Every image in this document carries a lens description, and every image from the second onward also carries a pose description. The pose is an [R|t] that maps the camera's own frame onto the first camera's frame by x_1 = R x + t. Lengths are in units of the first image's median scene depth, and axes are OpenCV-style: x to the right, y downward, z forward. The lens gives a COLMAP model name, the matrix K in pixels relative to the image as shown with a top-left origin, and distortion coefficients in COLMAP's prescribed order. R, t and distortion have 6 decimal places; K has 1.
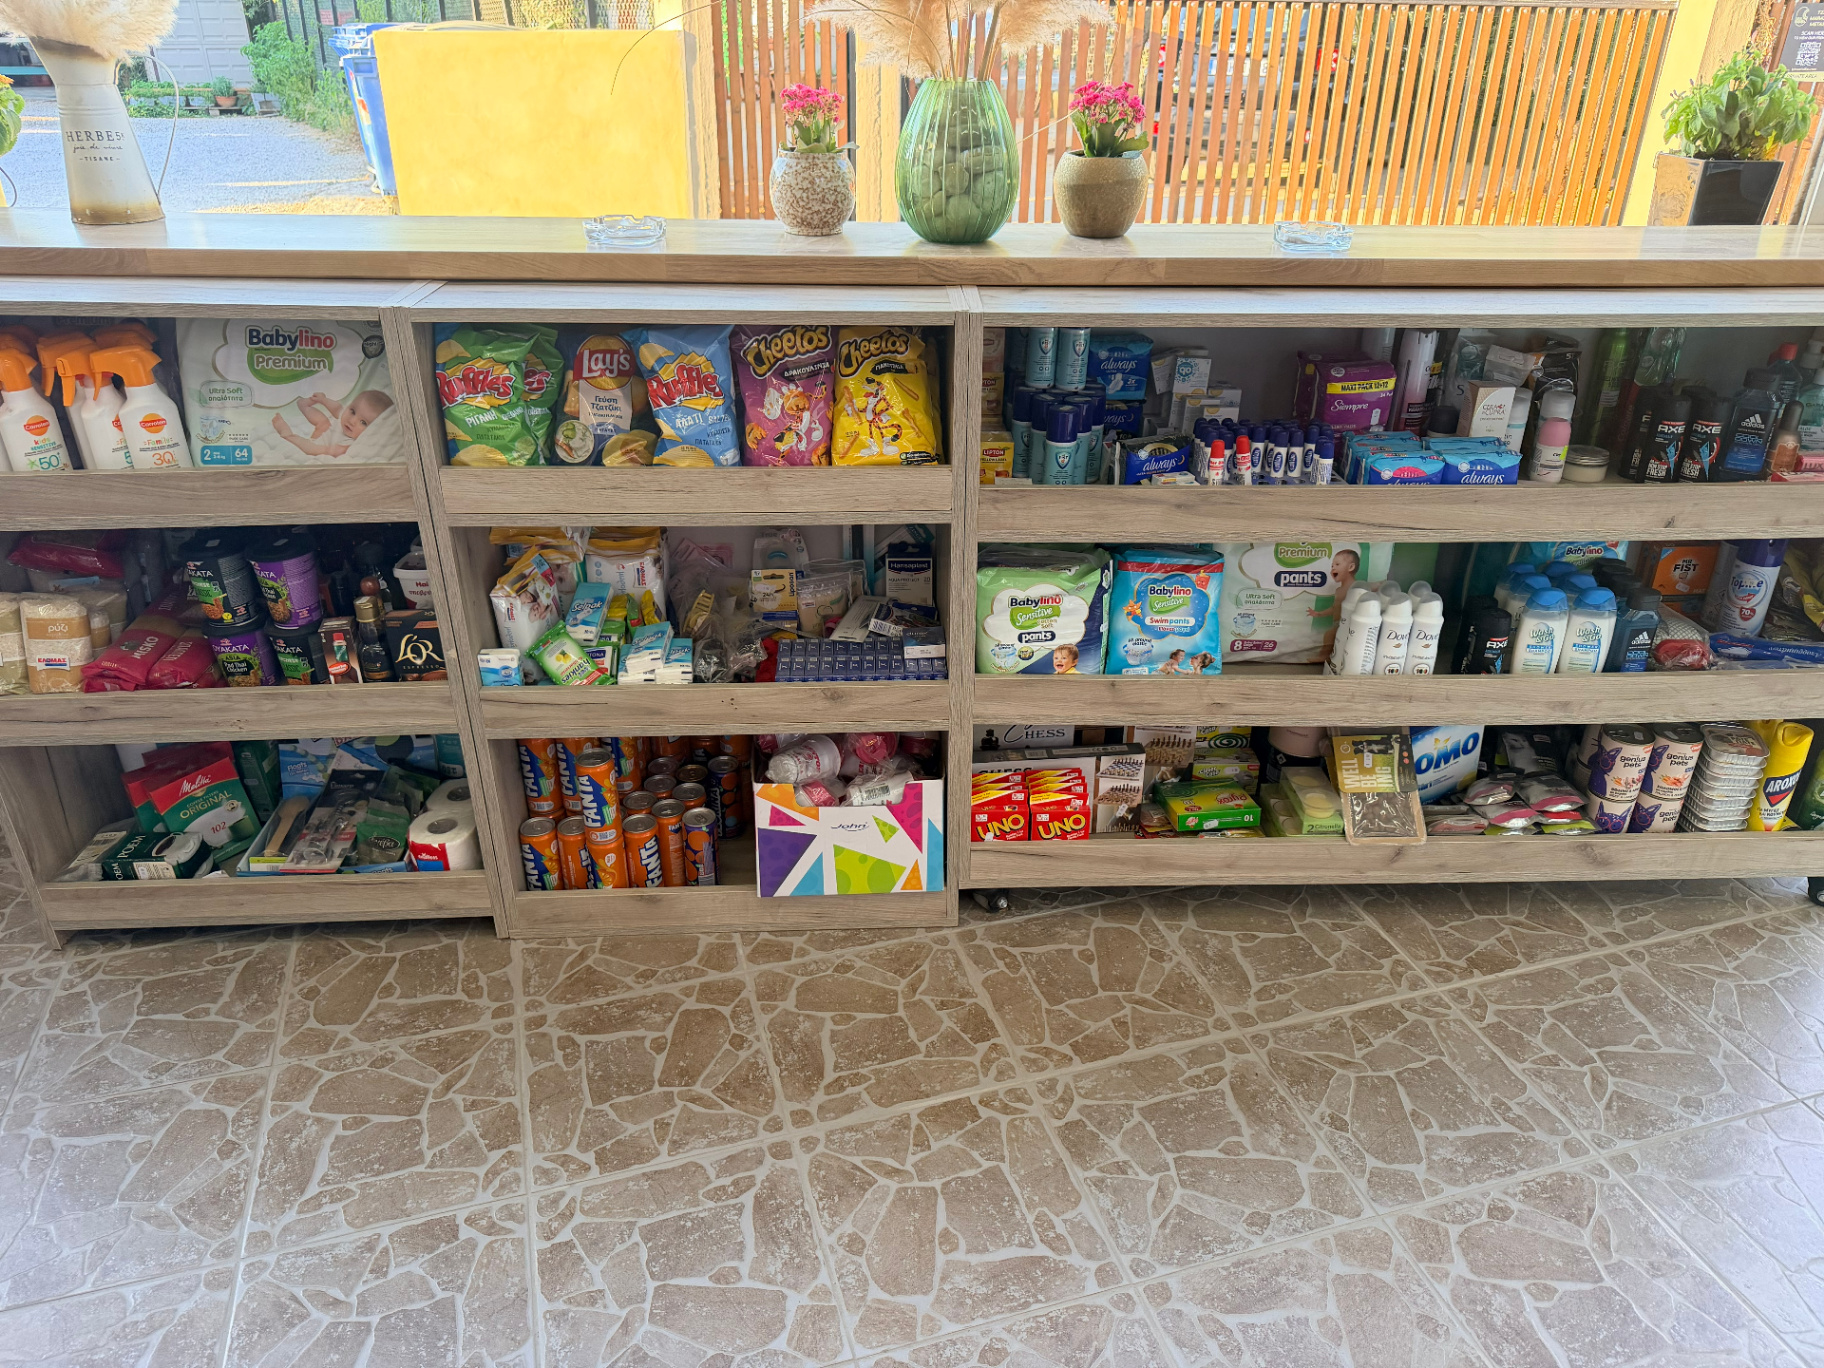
lens RADIAL K [[1248.6, 0, 920.9], [0, 1248.6, 678.2], [0, 0, 1]] dist [0.089176, -0.135265]
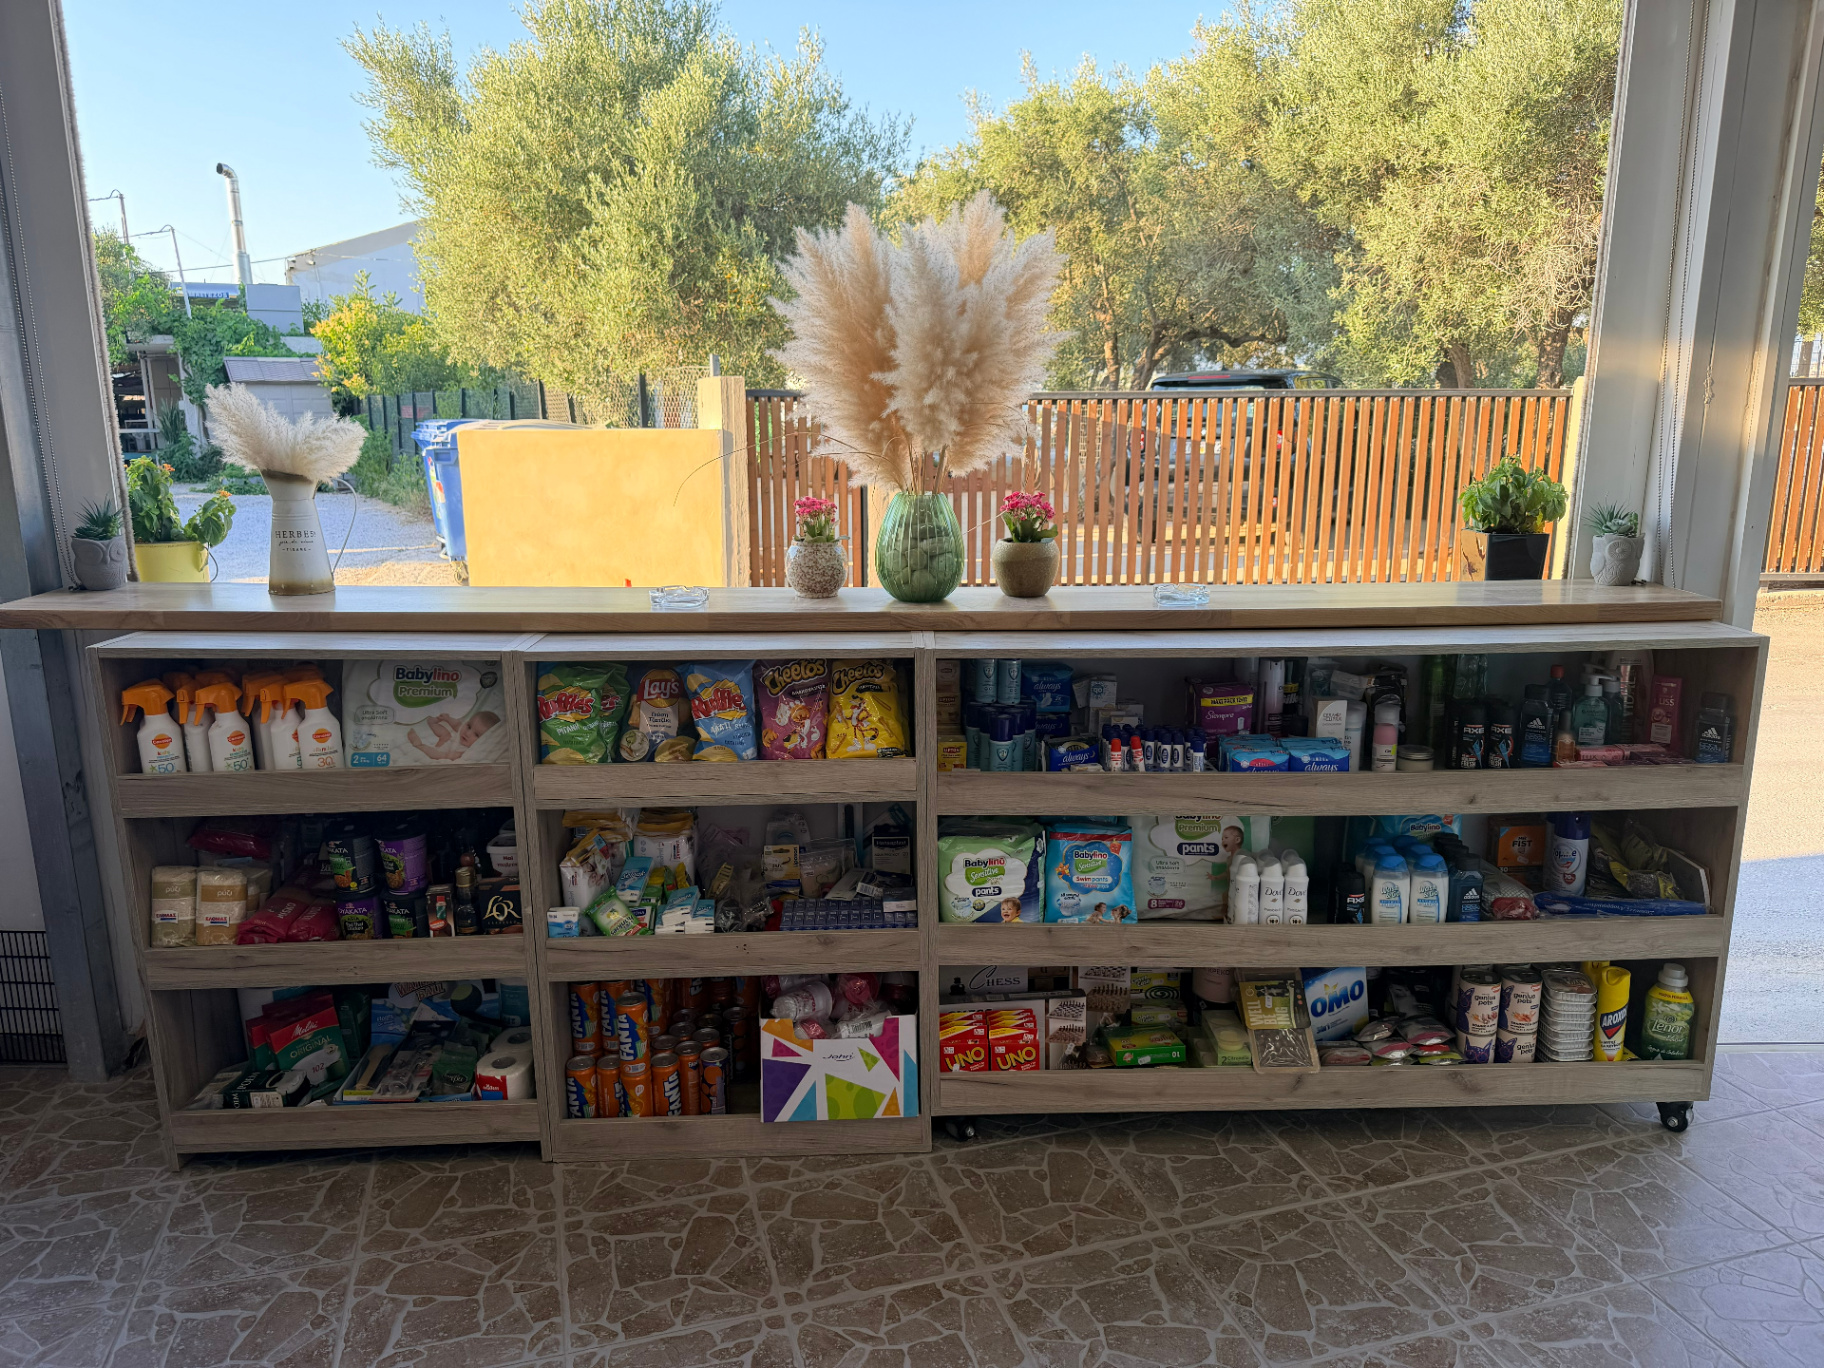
lens RADIAL K [[1248.6, 0, 920.9], [0, 1248.6, 678.2], [0, 0, 1]] dist [0.089176, -0.135265]
pose [[0.999868, -0.011033, -0.011964, 0.042114], [0.007535, 0.965420, -0.260591, 0.085487], [0.014426, 0.260466, 0.965375, -0.276891]]
